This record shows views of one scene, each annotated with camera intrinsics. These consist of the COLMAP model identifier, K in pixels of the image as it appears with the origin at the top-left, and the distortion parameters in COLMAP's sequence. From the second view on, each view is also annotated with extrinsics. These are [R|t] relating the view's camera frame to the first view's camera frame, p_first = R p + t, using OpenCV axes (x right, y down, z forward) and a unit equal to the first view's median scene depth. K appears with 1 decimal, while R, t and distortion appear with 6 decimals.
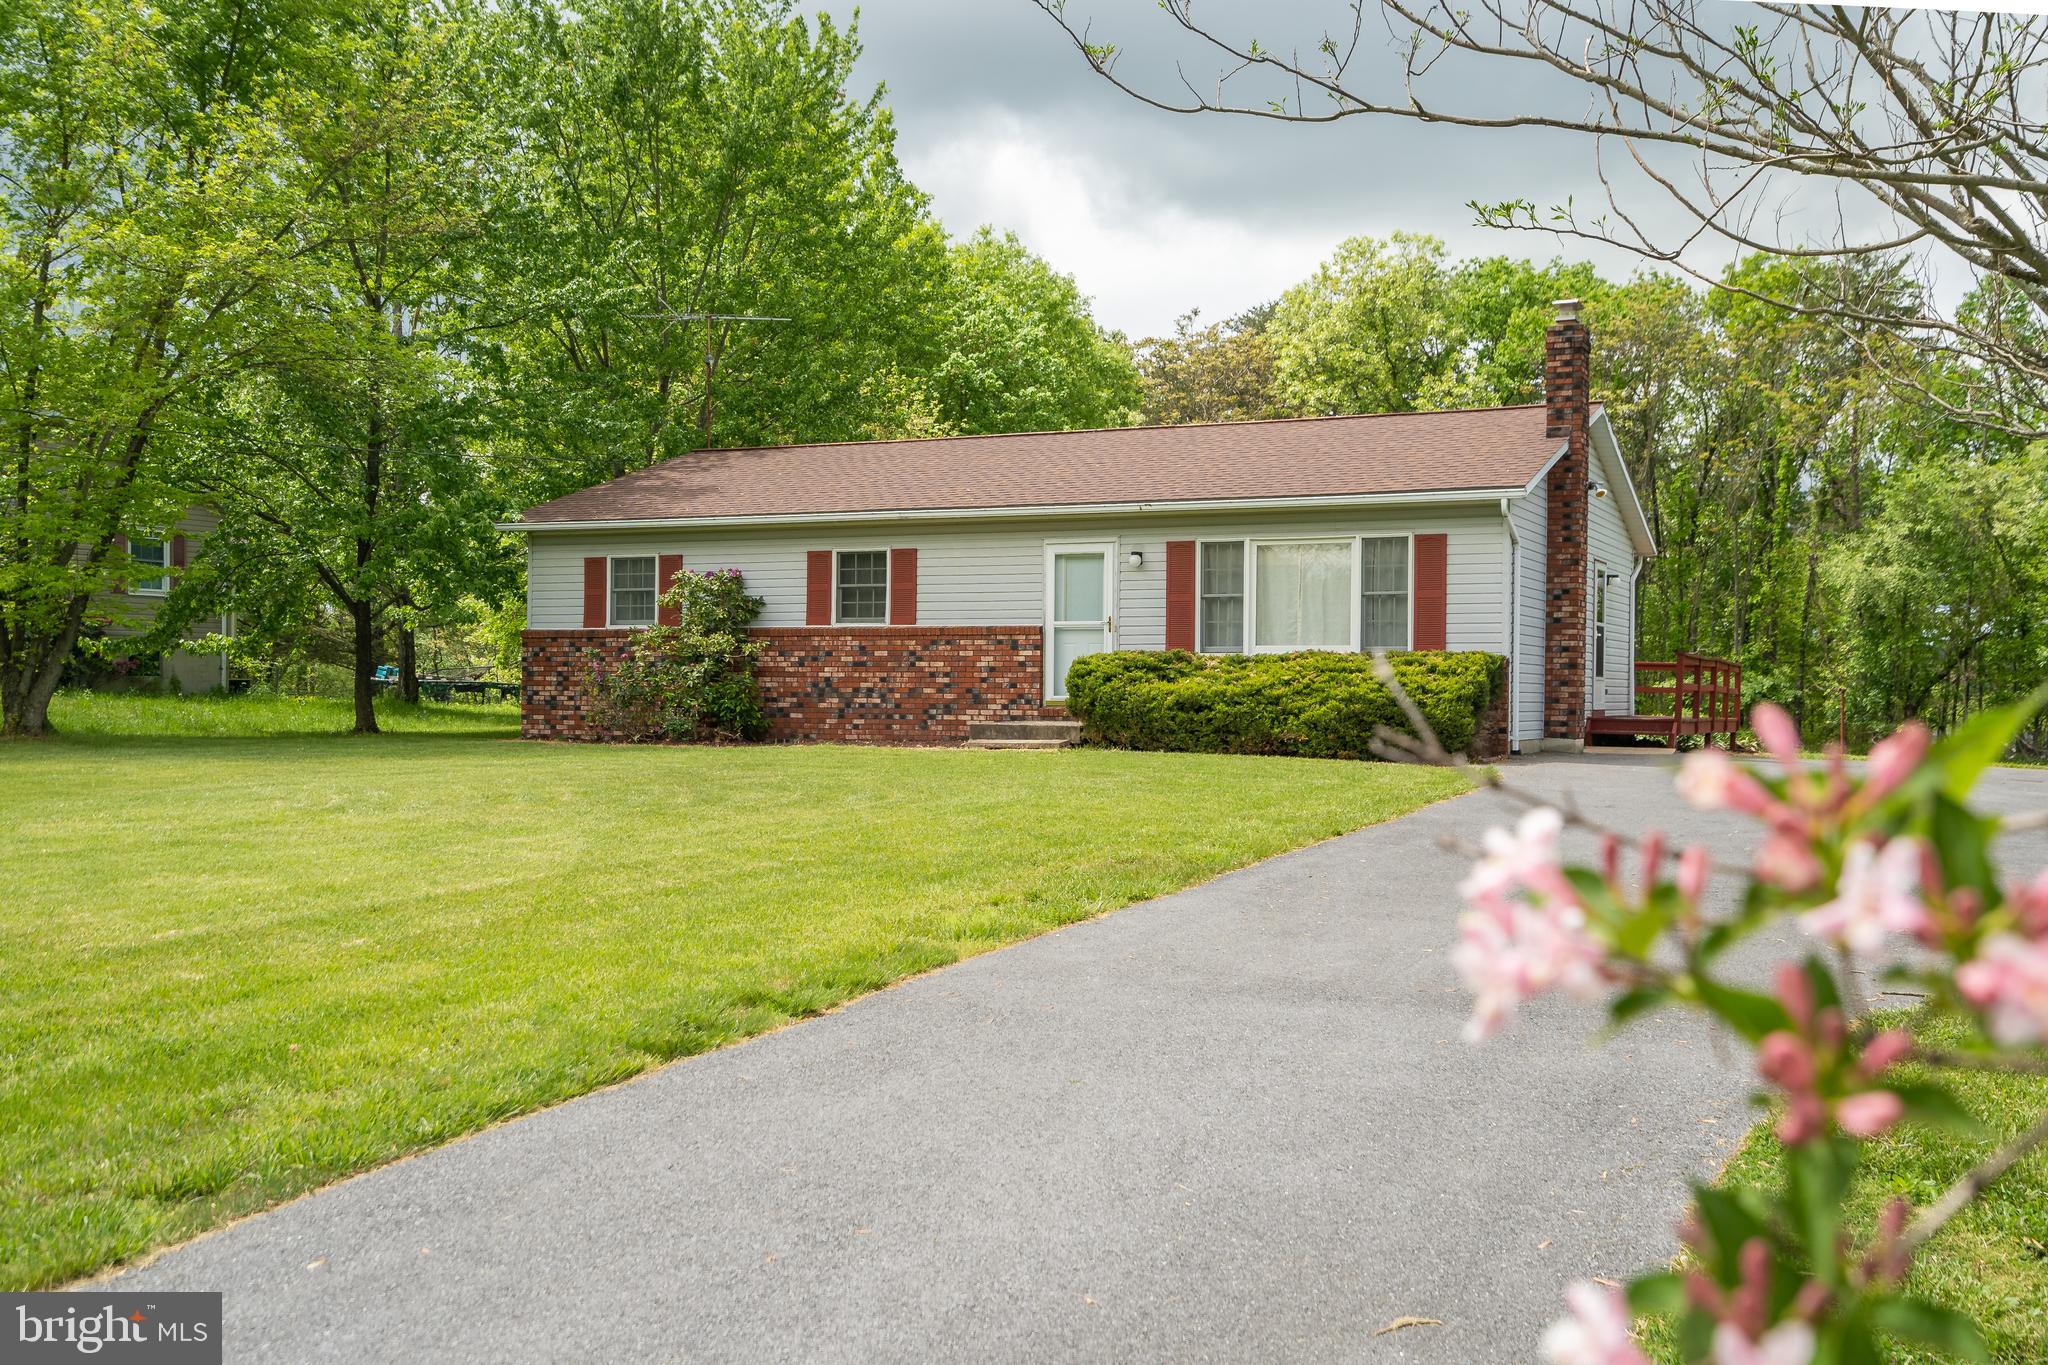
lens RADIAL K [[1940.0, 0, 1088.3], [0, 1940.0, 689.4], [0, 0, 1]] dist [0.053869, 0.009711]
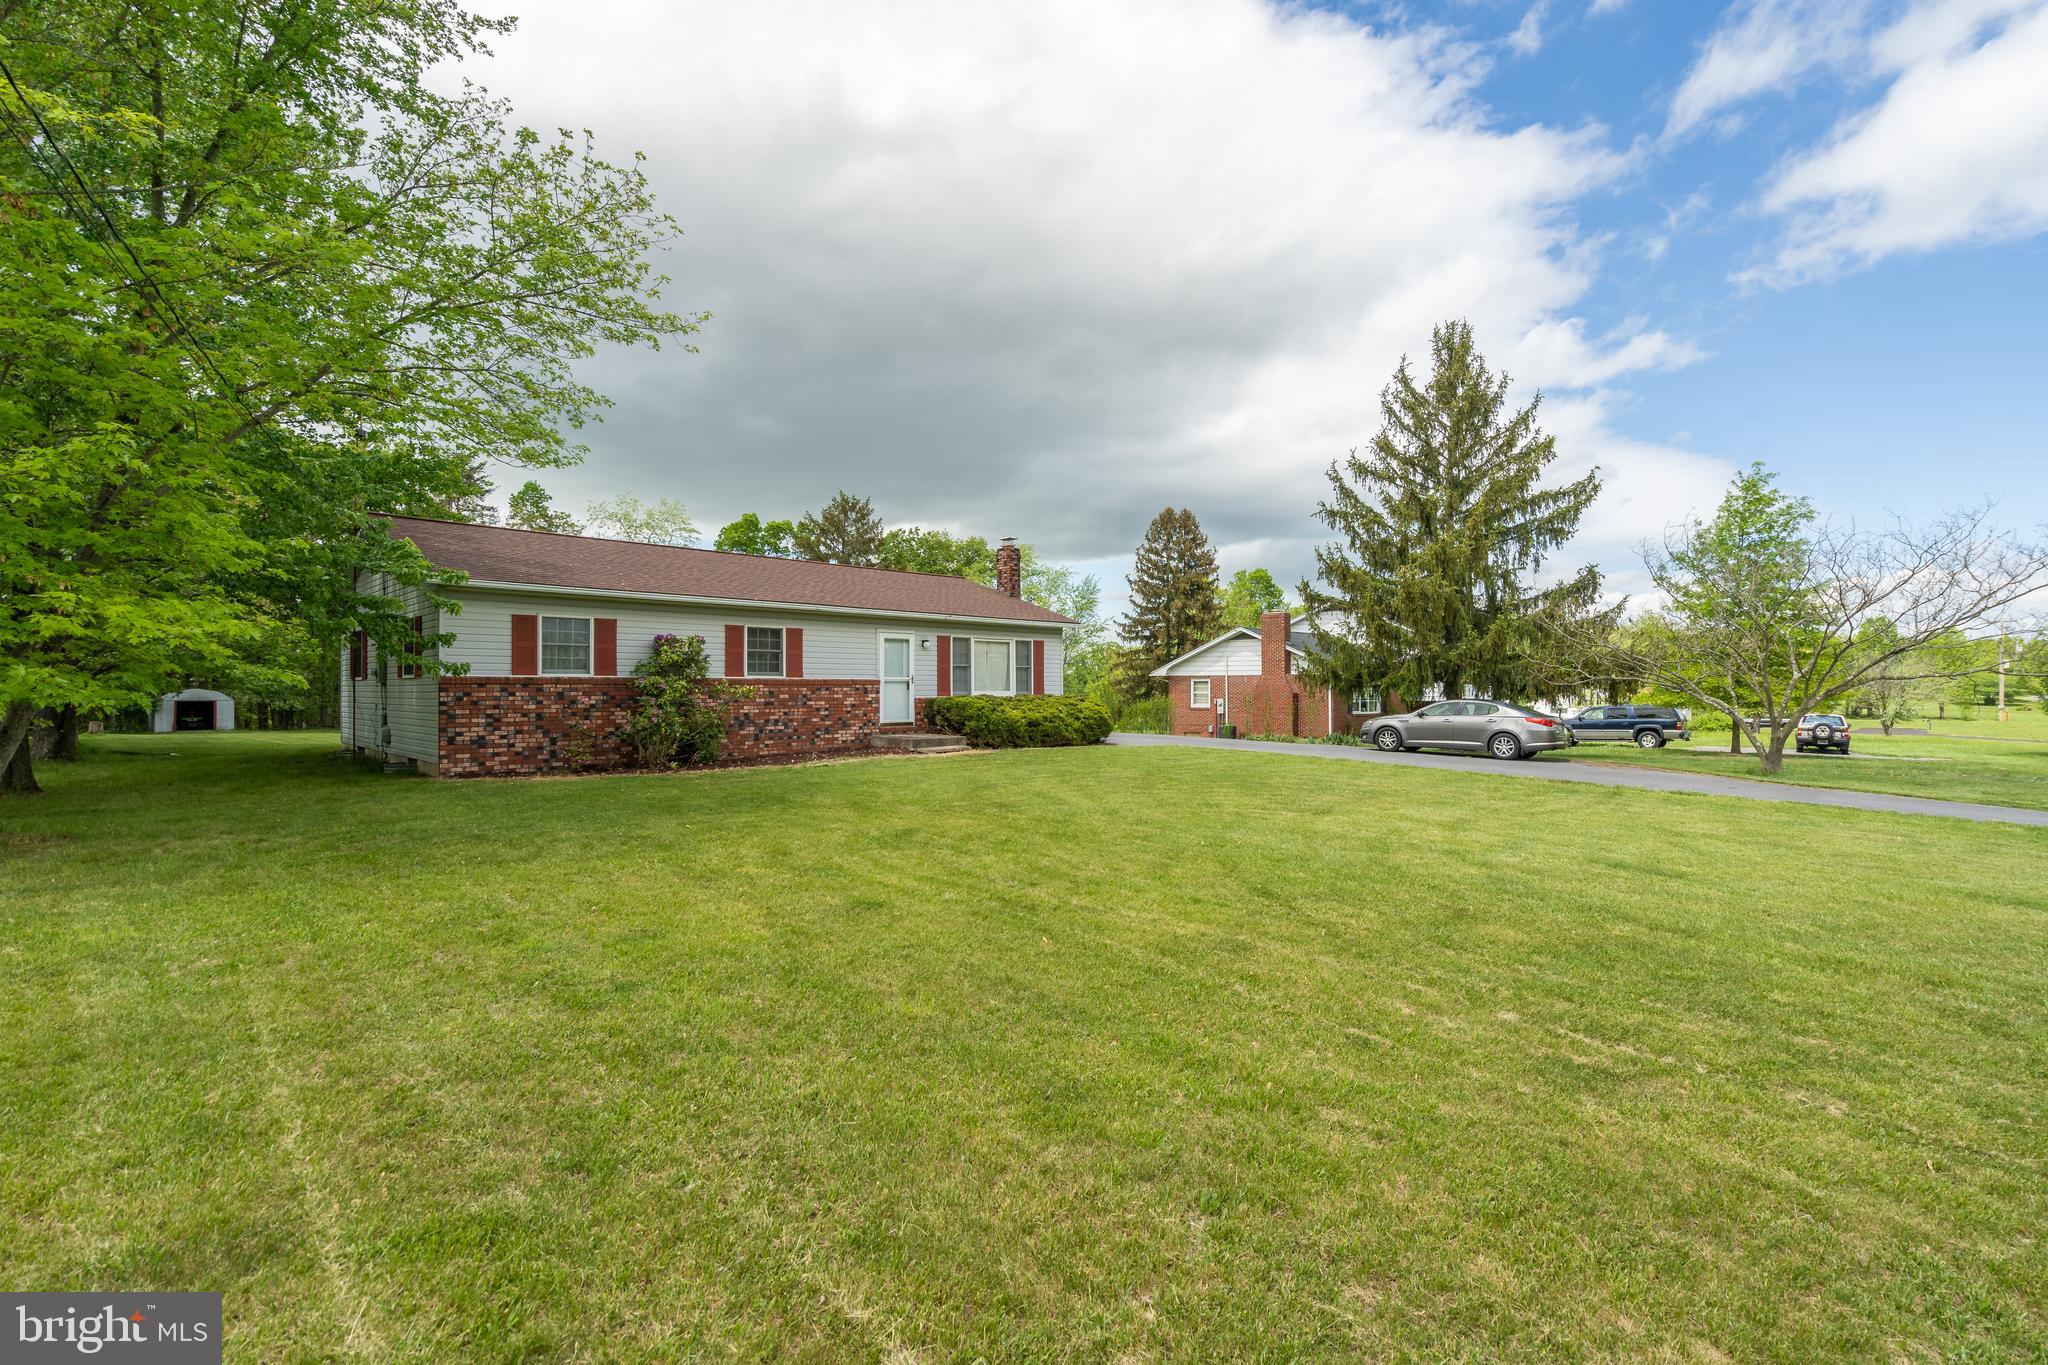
lens RADIAL K [[956.4, 0, 1035.6], [0, 956.4, 671.1], [0, 0, 1]] dist [-0.000495, 0.000077]
pose [[0.343625, 0.009374, 0.939060, -0.742869], [0.001252, 0.999945, -0.010440, -0.030176], [-0.939106, 0.004763, 0.343595, 0.560124]]
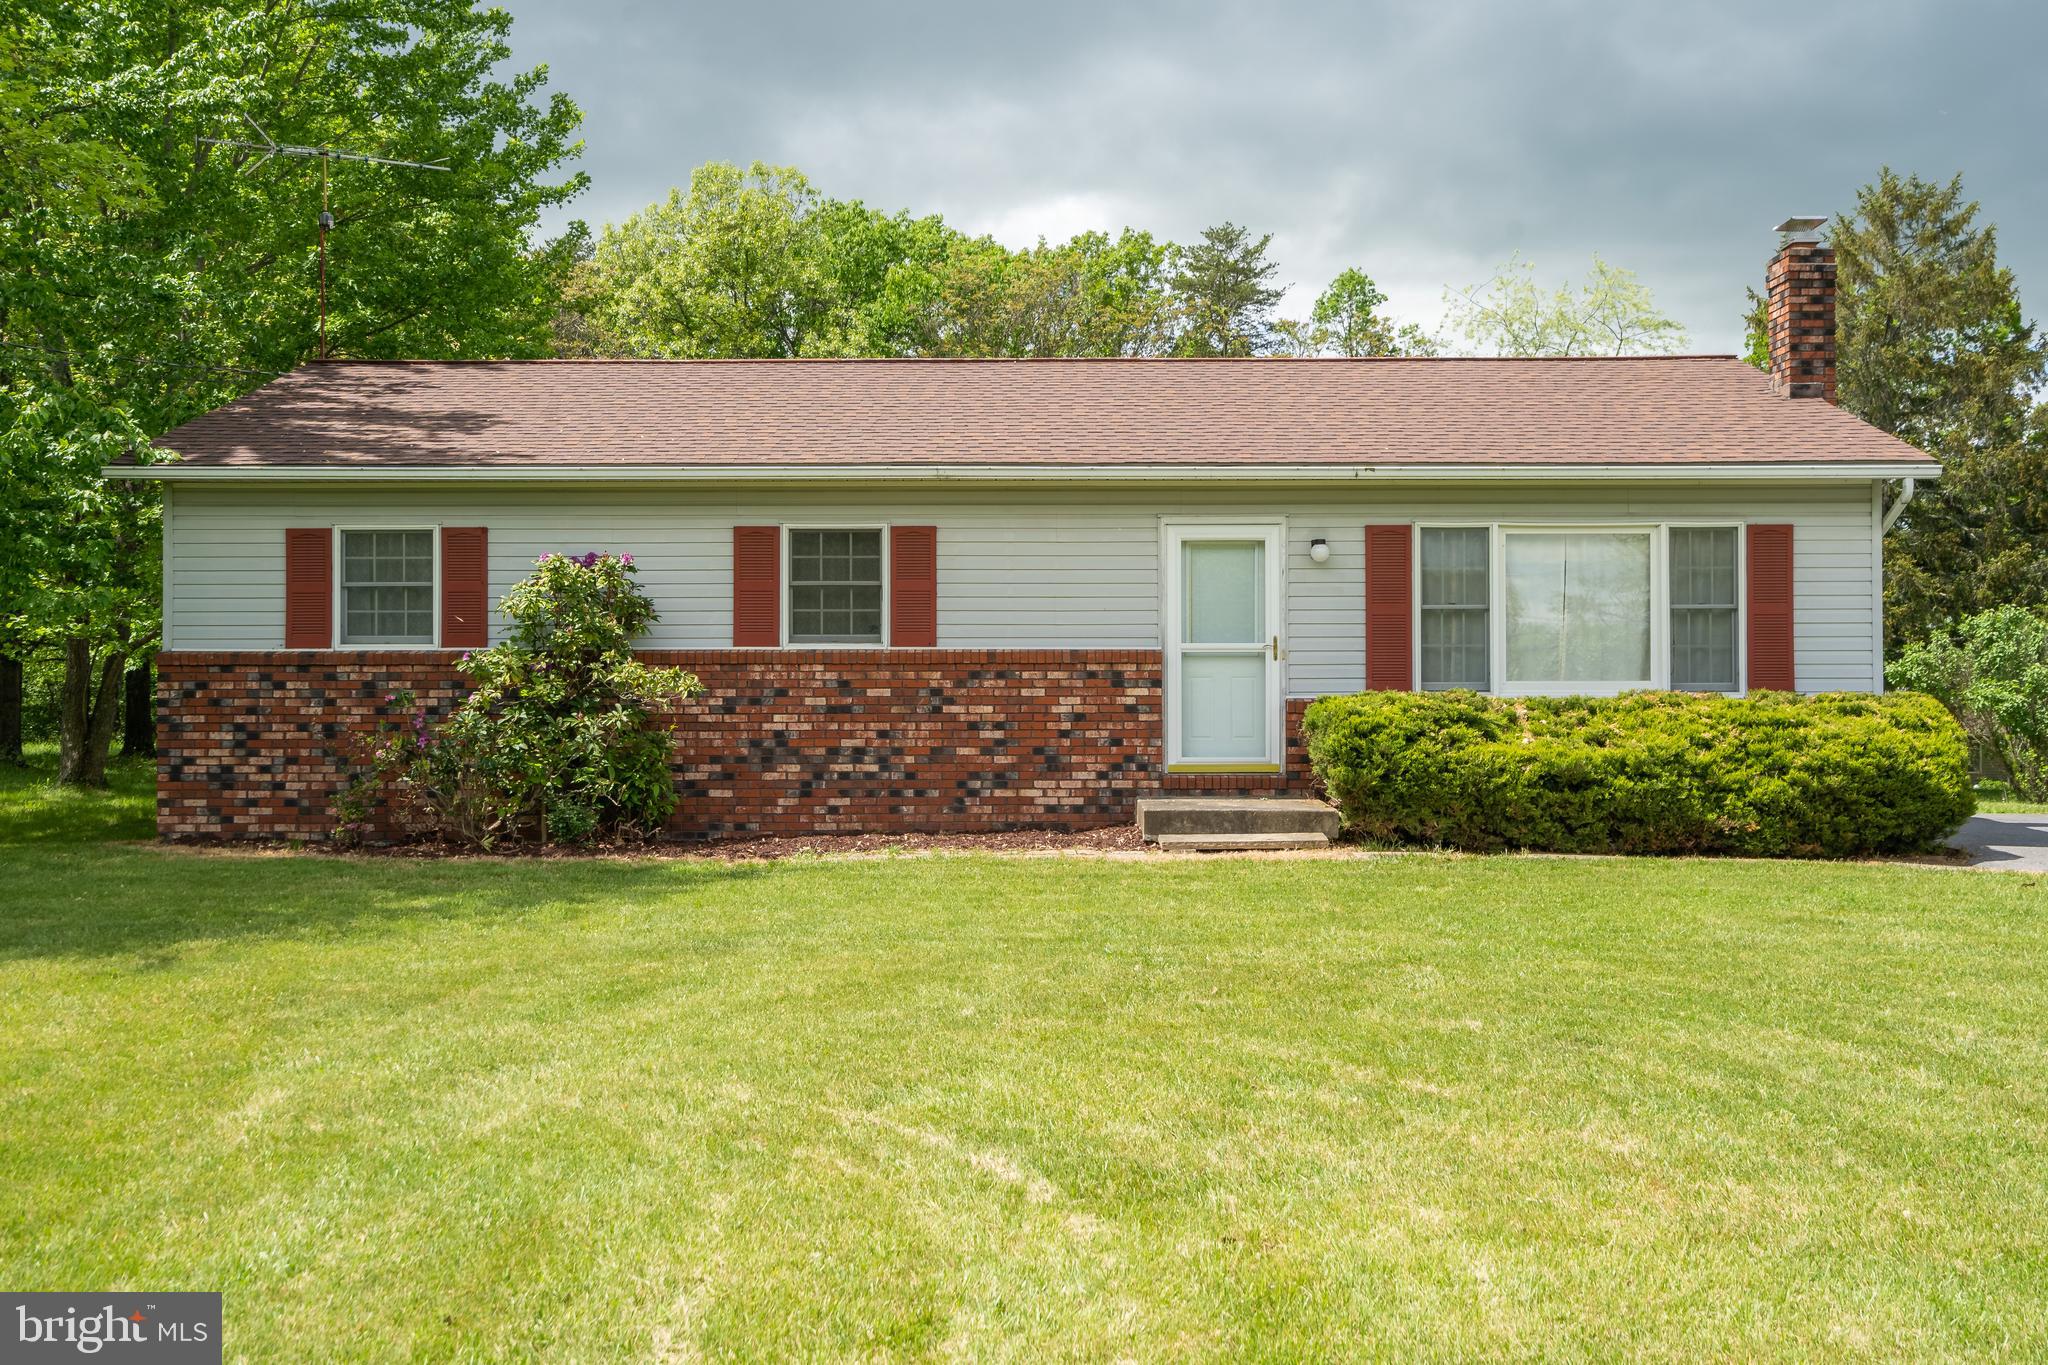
lens RADIAL K [[2030.4, 0, 1002.7], [0, 2030.4, 675.3], [0, 0, 1]] dist [0.008436, -0.003171]
pose [[0.914357, -0.007786, 0.404834, -0.336280], [0.007531, 0.999969, 0.002224, -0.025295], [-0.404838, 0.001015, 0.914388, 0.385851]]
